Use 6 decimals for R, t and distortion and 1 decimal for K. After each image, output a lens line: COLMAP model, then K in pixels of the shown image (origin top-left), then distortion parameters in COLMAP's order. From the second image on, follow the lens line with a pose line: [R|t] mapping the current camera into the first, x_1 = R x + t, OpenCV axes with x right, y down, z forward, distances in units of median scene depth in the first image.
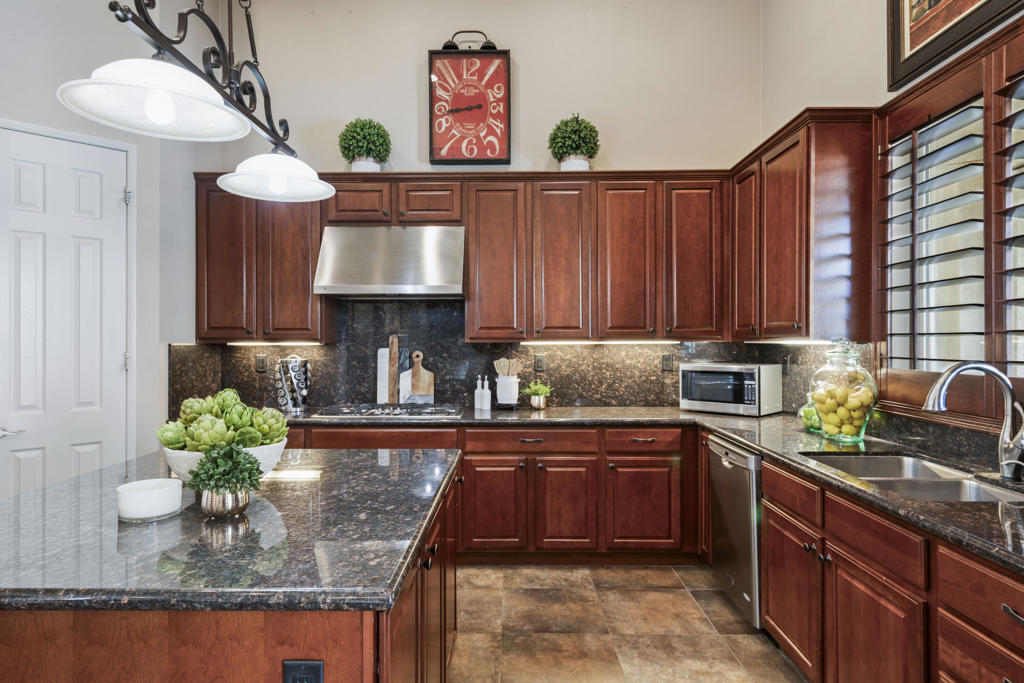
lens RADIAL K [[602.5, 0, 496.4], [0, 602.5, 336.8], [0, 0, 1]] dist [0.002365, 0.000833]
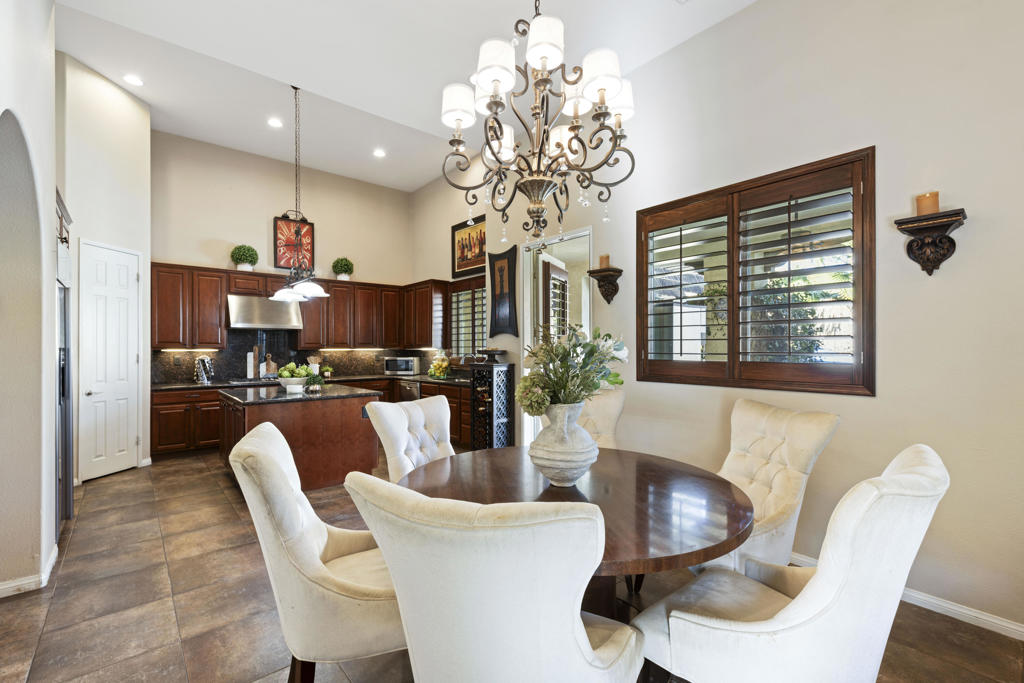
lens RADIAL K [[454.7, 0, 513.2], [0, 454.7, 345.6], [0, 0, 1]] dist [0.013317, -0.000457]
pose [[0.745742, 0.003934, 0.666223, -0.582336], [-0.003766, 0.999991, -0.001690, -0.005612], [-0.666224, -0.001249, 0.745751, -0.832606]]
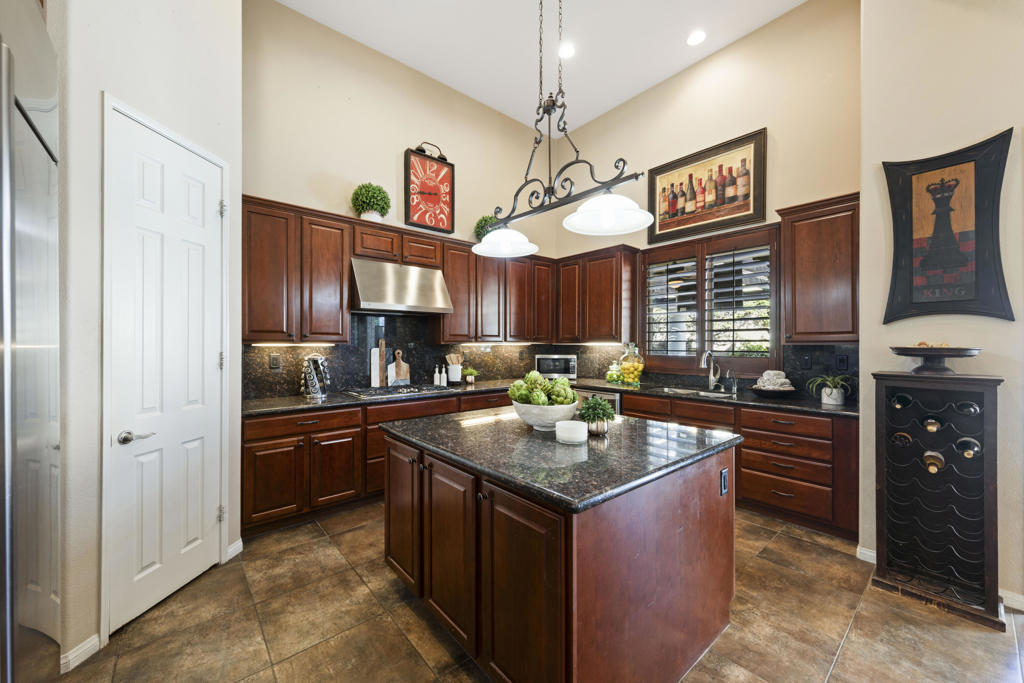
lens RADIAL K [[394.7, 0, 512.0], [0, 394.7, 341.5], [0, 0, 1]] dist [0.000970, 0.000273]
pose [[0.745560, 0.005566, 0.666415, -0.579407], [-0.007798, 0.999970, 0.000373, 0.001092], [-0.666393, -0.005475, 0.745581, 0.099230]]
